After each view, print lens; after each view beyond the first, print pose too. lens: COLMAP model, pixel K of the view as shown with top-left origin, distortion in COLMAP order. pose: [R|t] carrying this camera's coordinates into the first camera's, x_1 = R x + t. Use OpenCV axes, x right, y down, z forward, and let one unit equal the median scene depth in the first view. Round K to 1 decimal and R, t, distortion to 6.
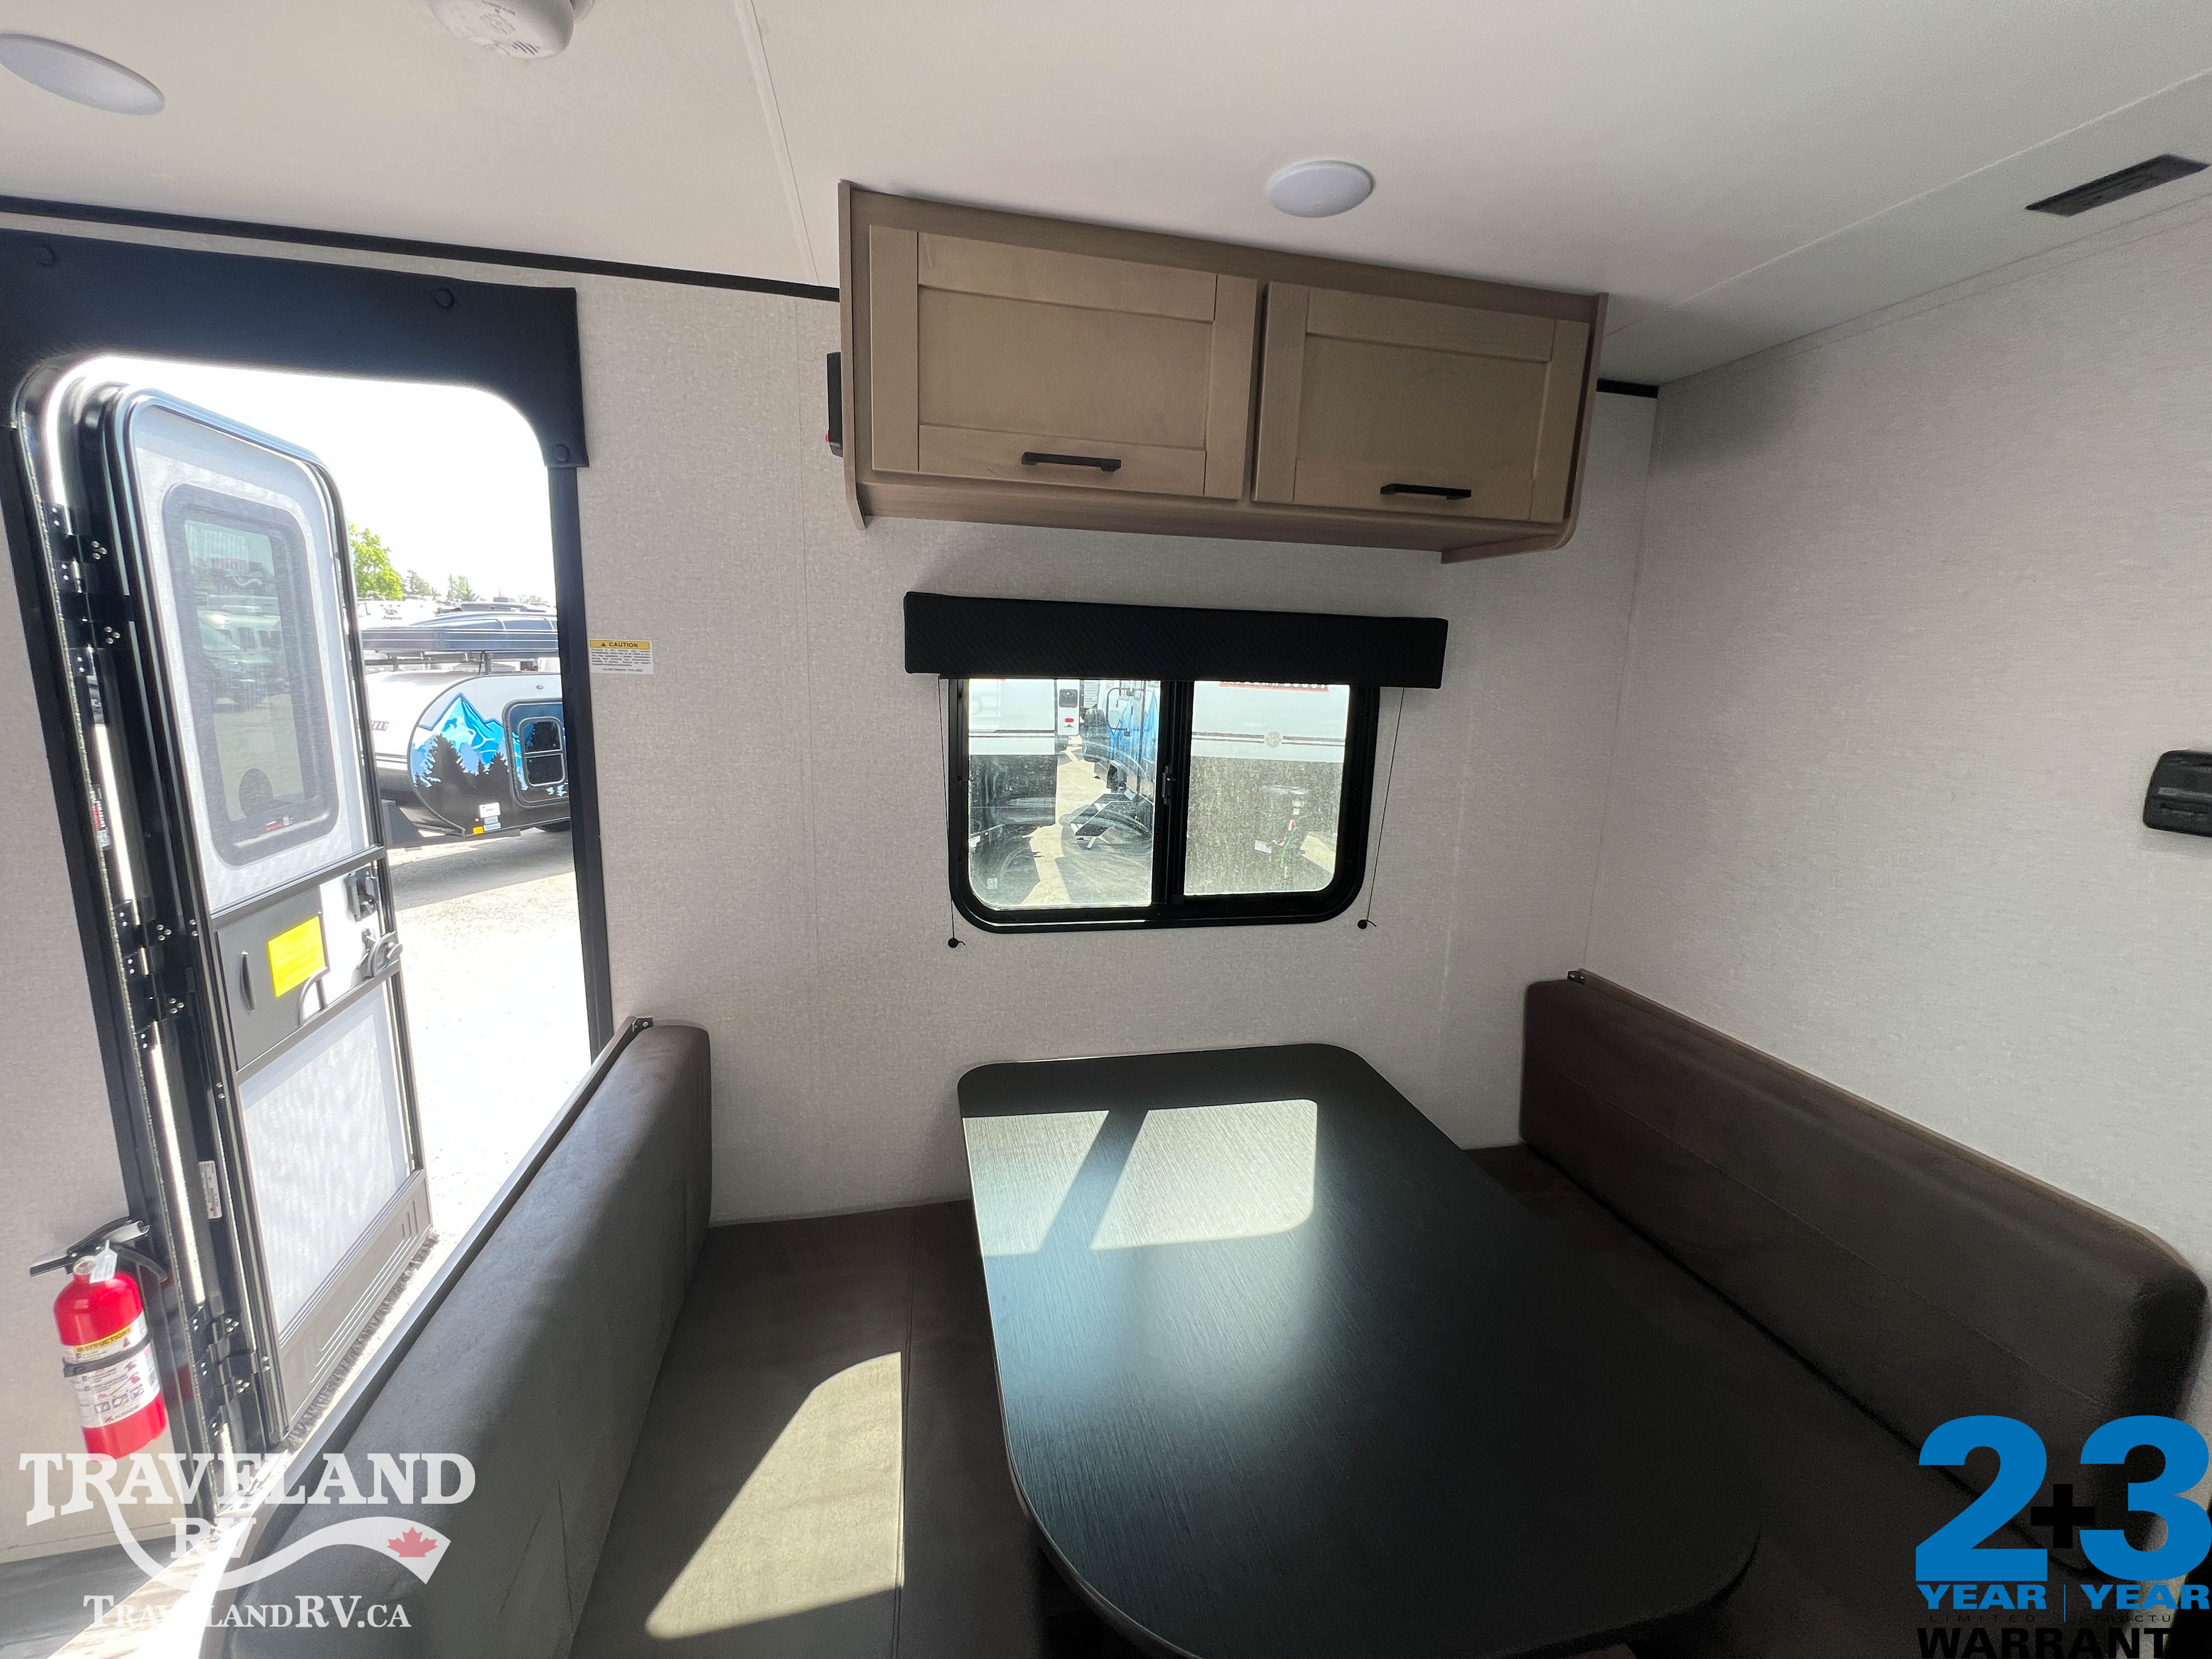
lens RADIAL K [[887.7, 0, 1103.6], [0, 887.7, 826.3], [0, 0, 1]] dist [-0.002746, 0.000613]
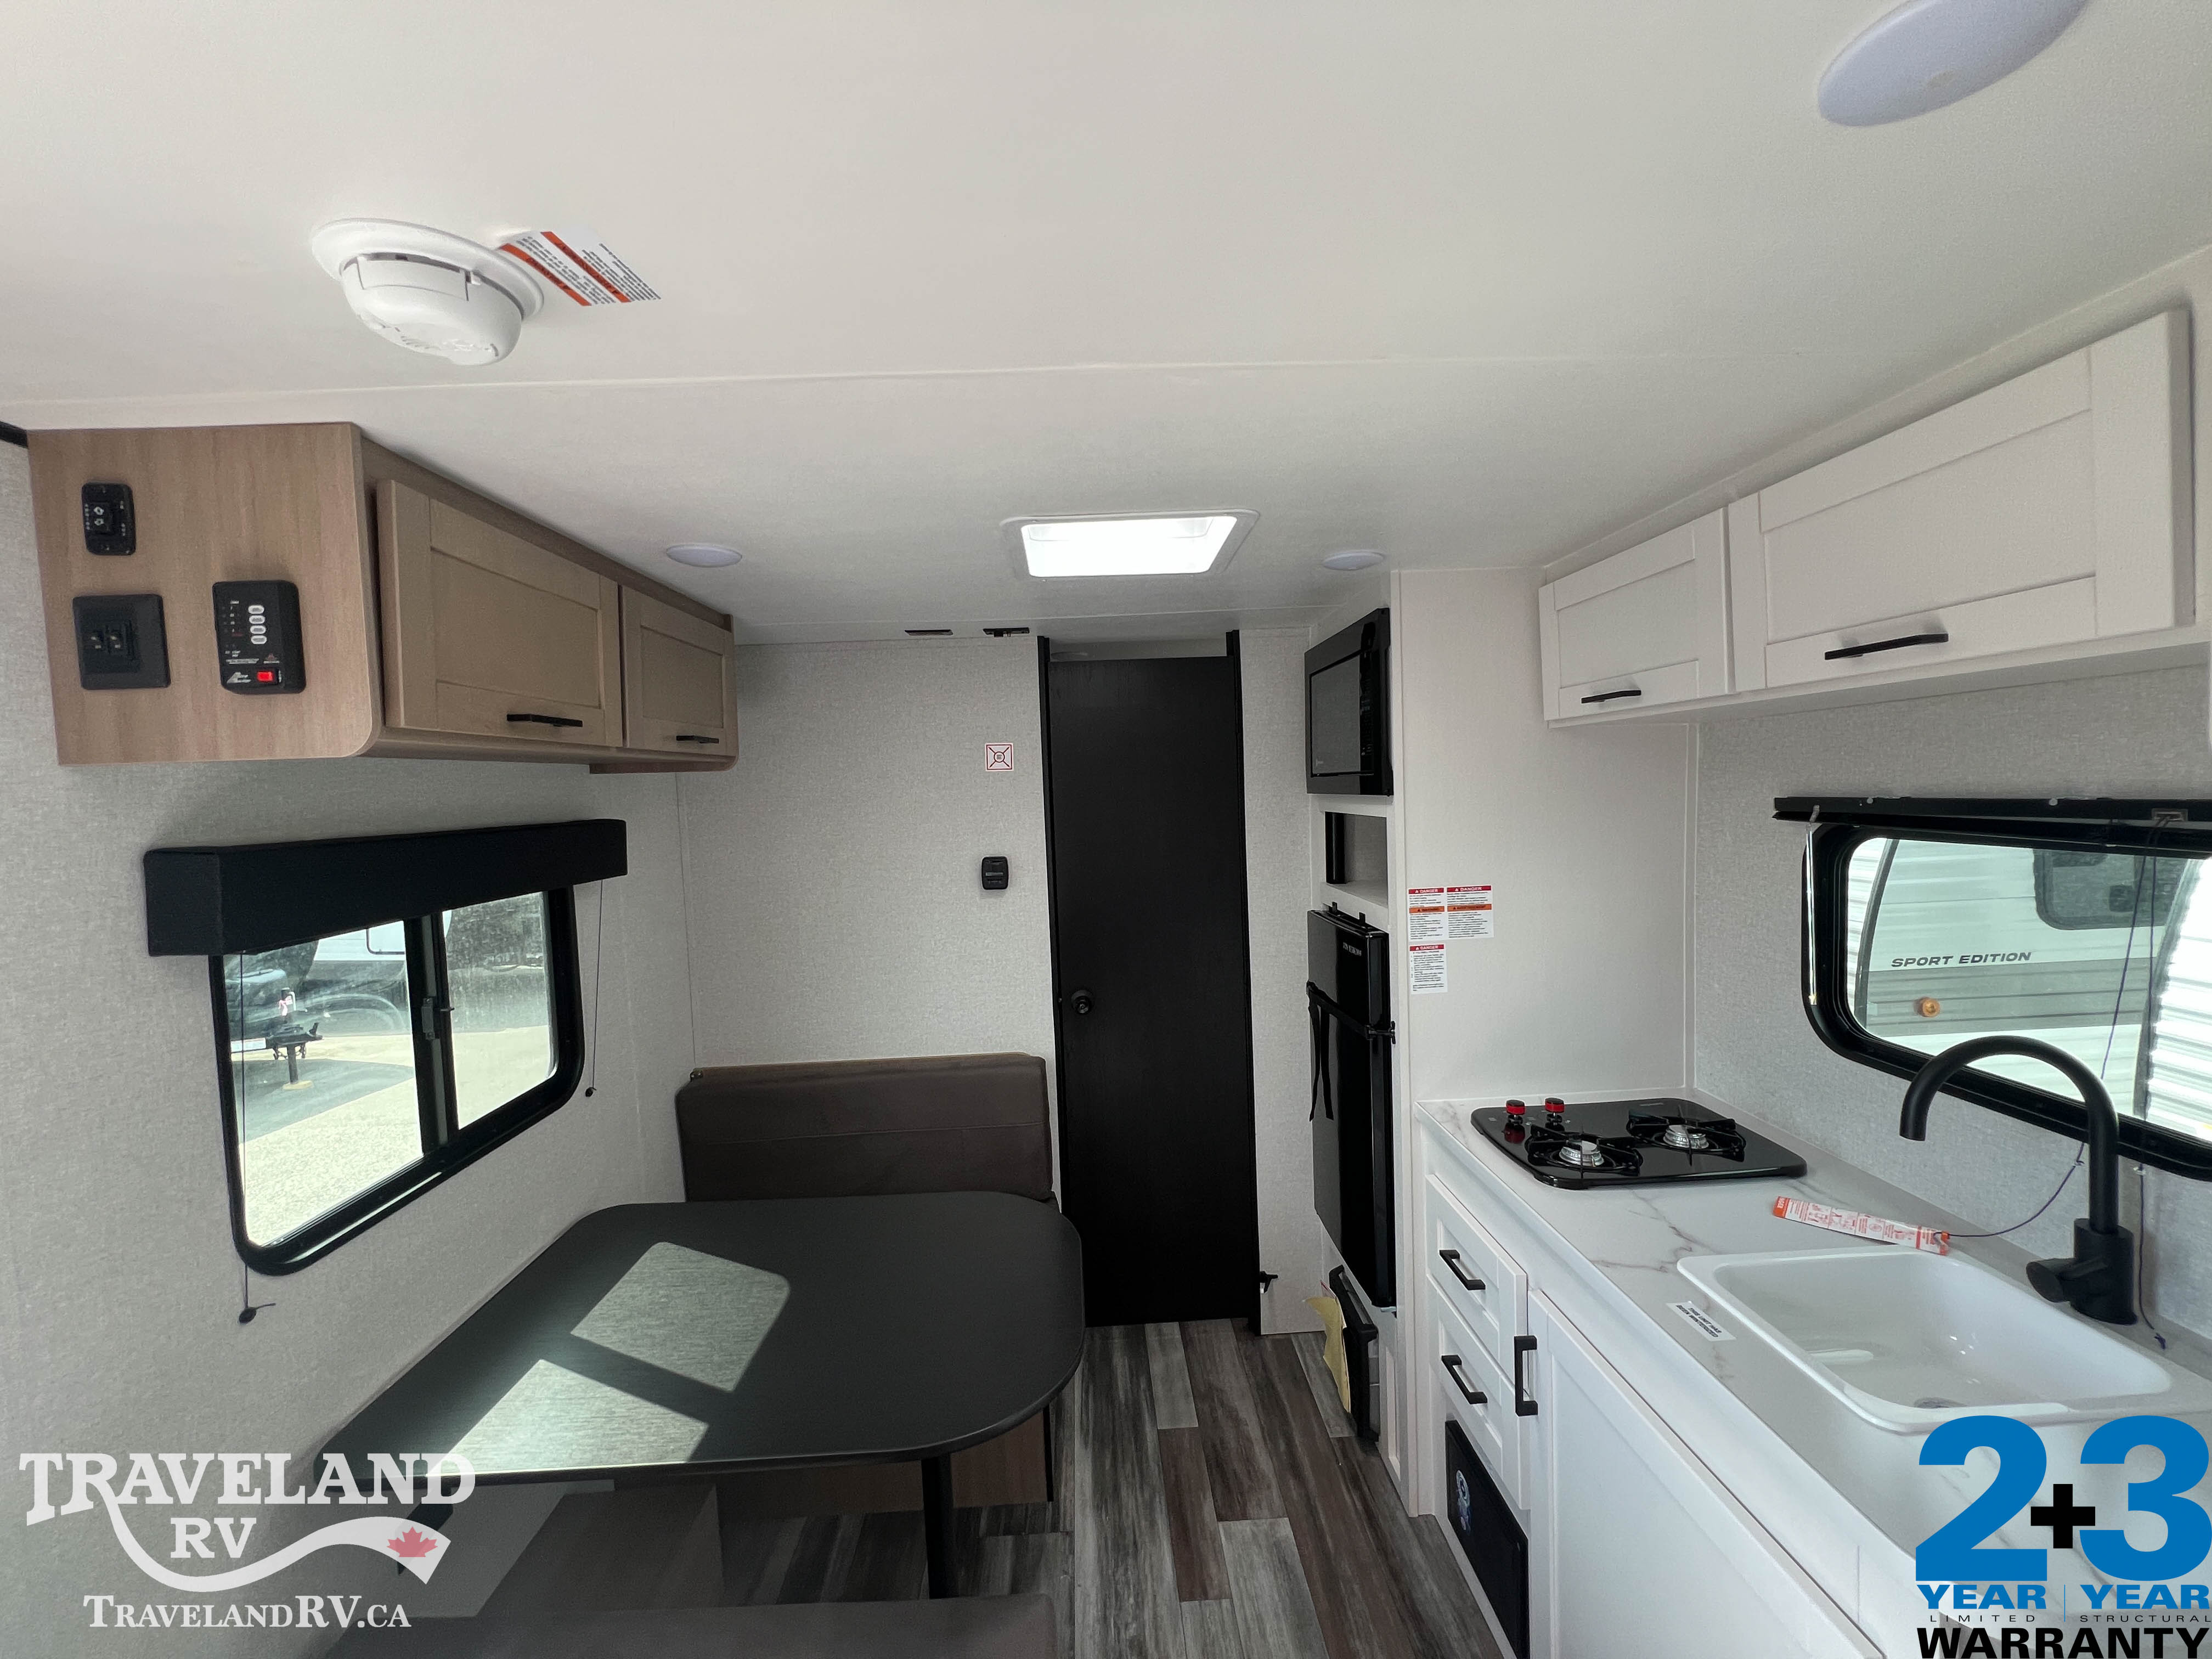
lens RADIAL K [[887.7, 0, 1102.7], [0, 887.7, 827.9], [0, 0, 1]] dist [-0.002746, 0.000613]
pose [[0.181530, -0.088559, 0.979390, -0.802589], [0.226846, 0.972847, 0.045921, -0.144245], [-0.956863, 0.213834, 0.196691, 0.129936]]
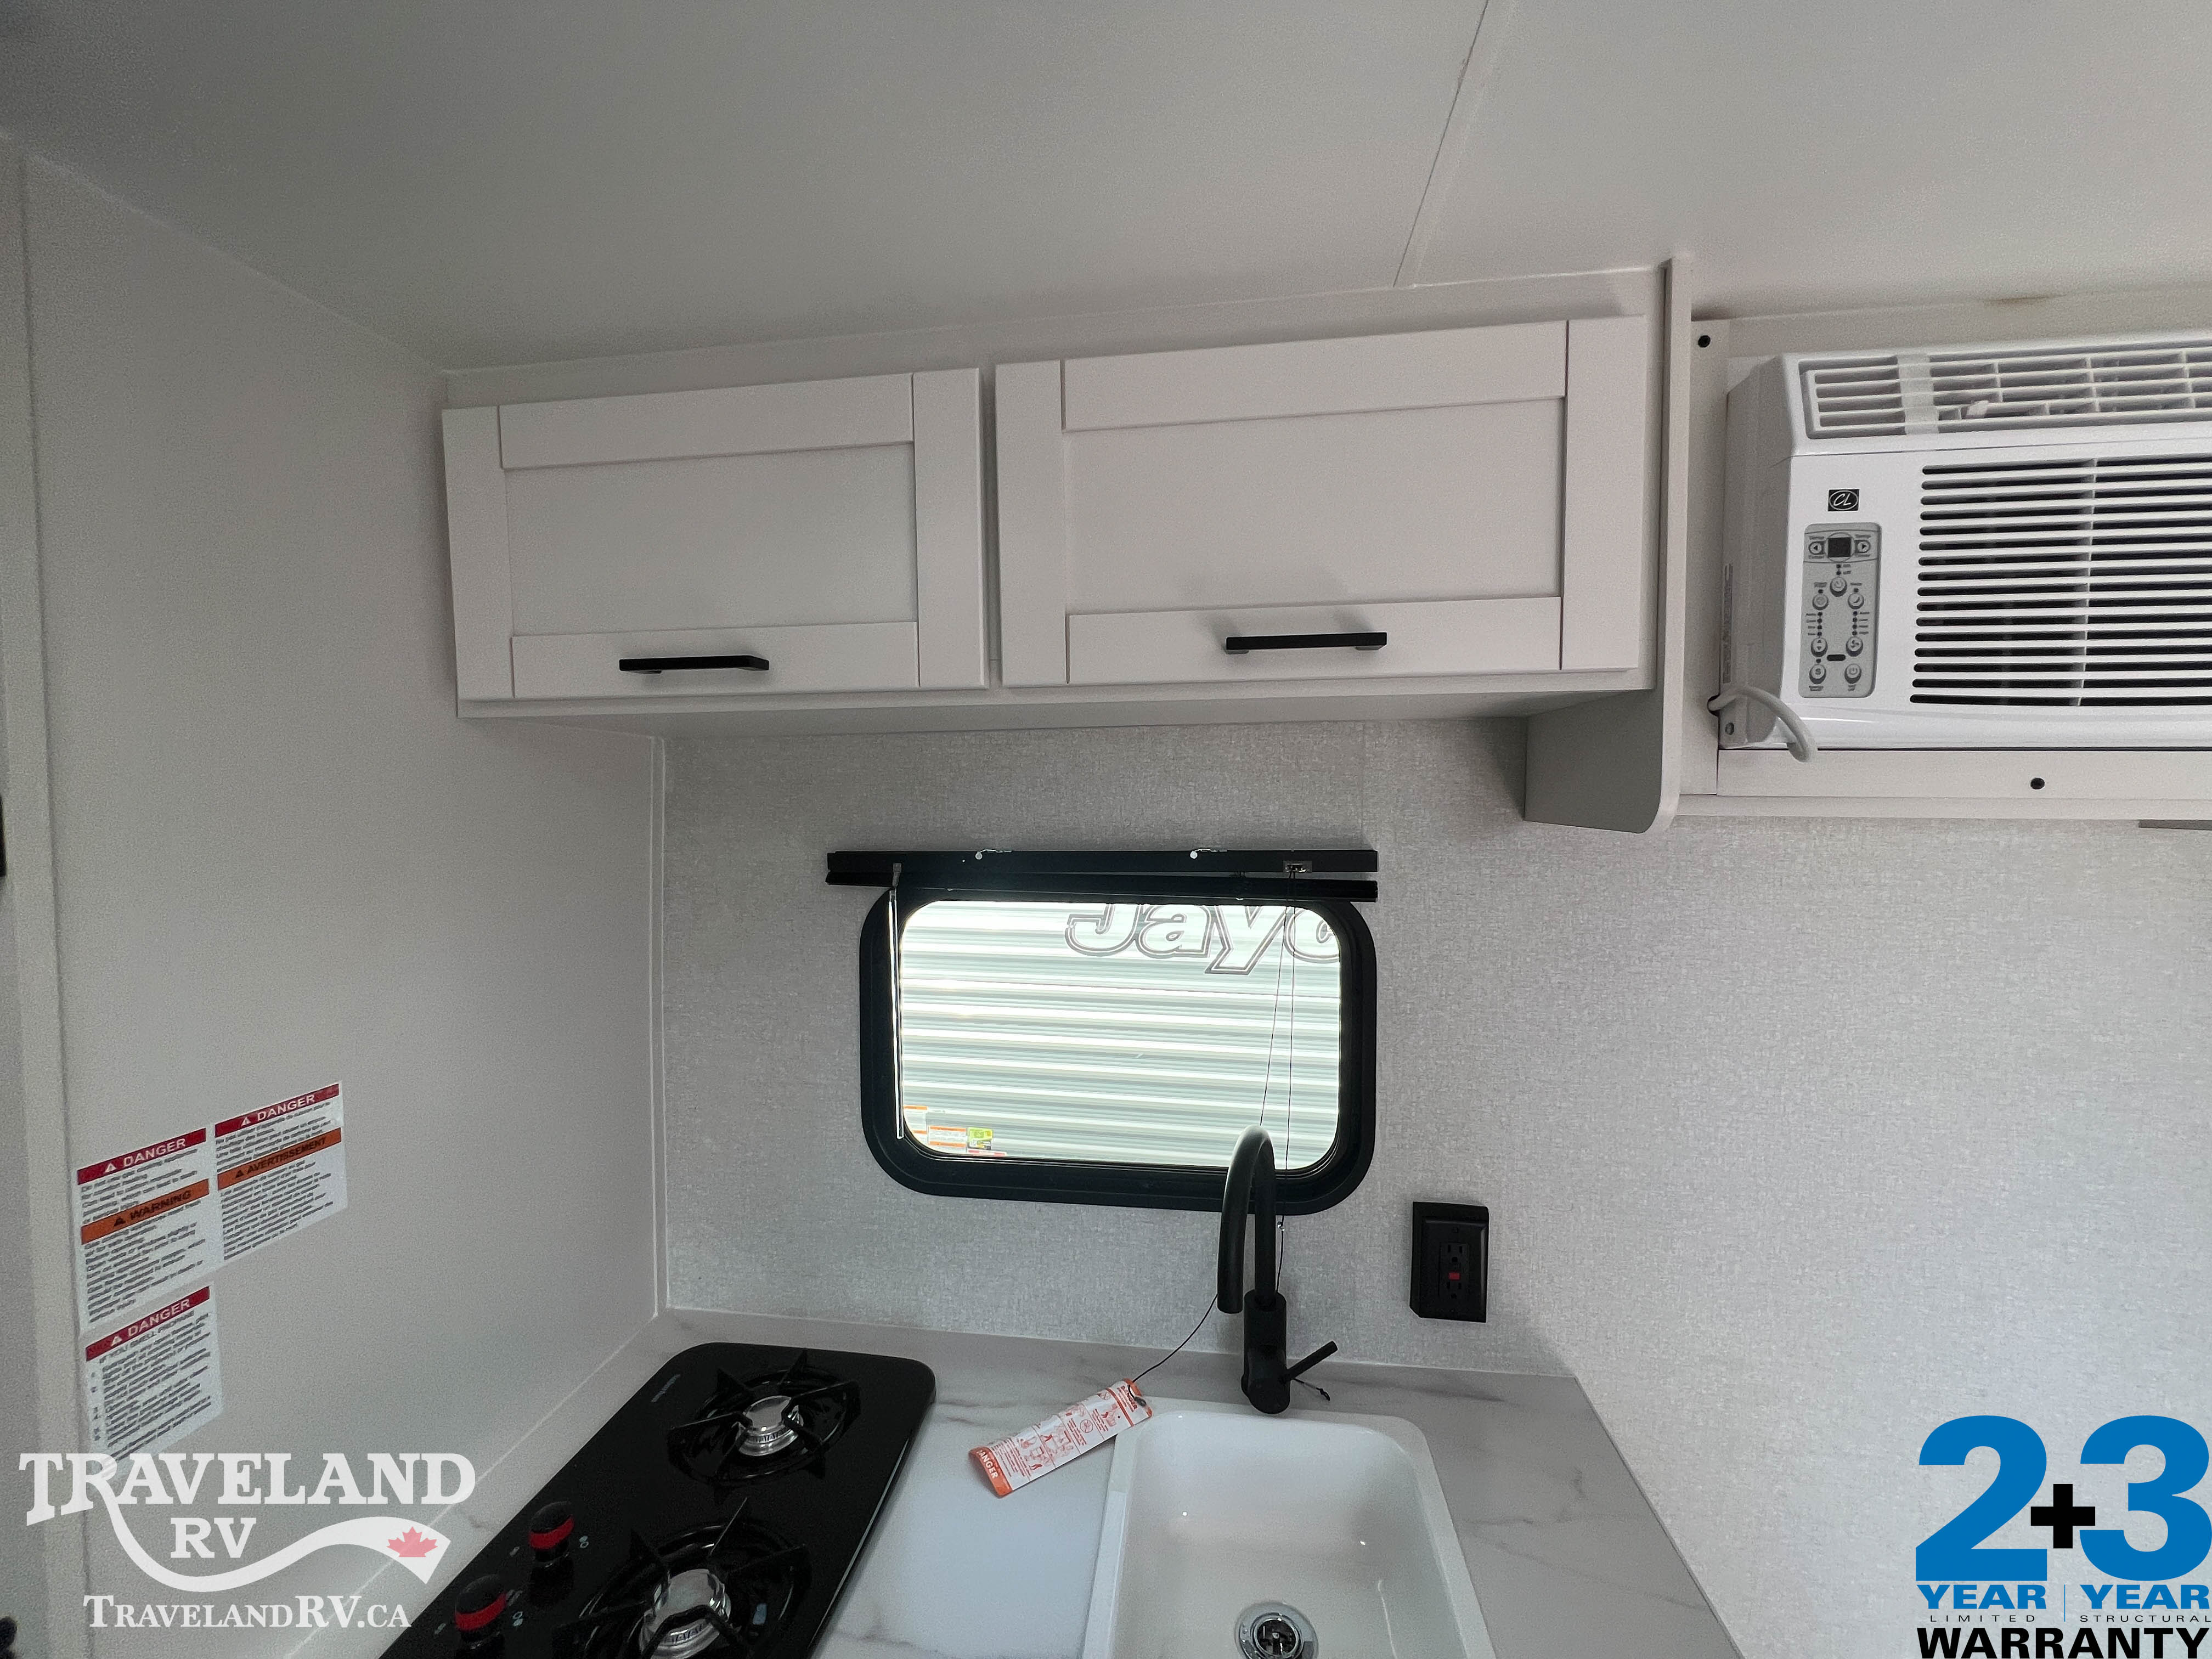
lens RADIAL K [[887.7, 0, 1104.7], [0, 887.7, 826.5], [0, 0, 1]] dist [-0.002746, 0.000613]
pose [[-0.938777, -0.043859, 0.341723, -0.040713], [0.036315, 0.973742, 0.224739, -0.126318], [-0.342606, 0.223389, -0.912534, 0.152333]]
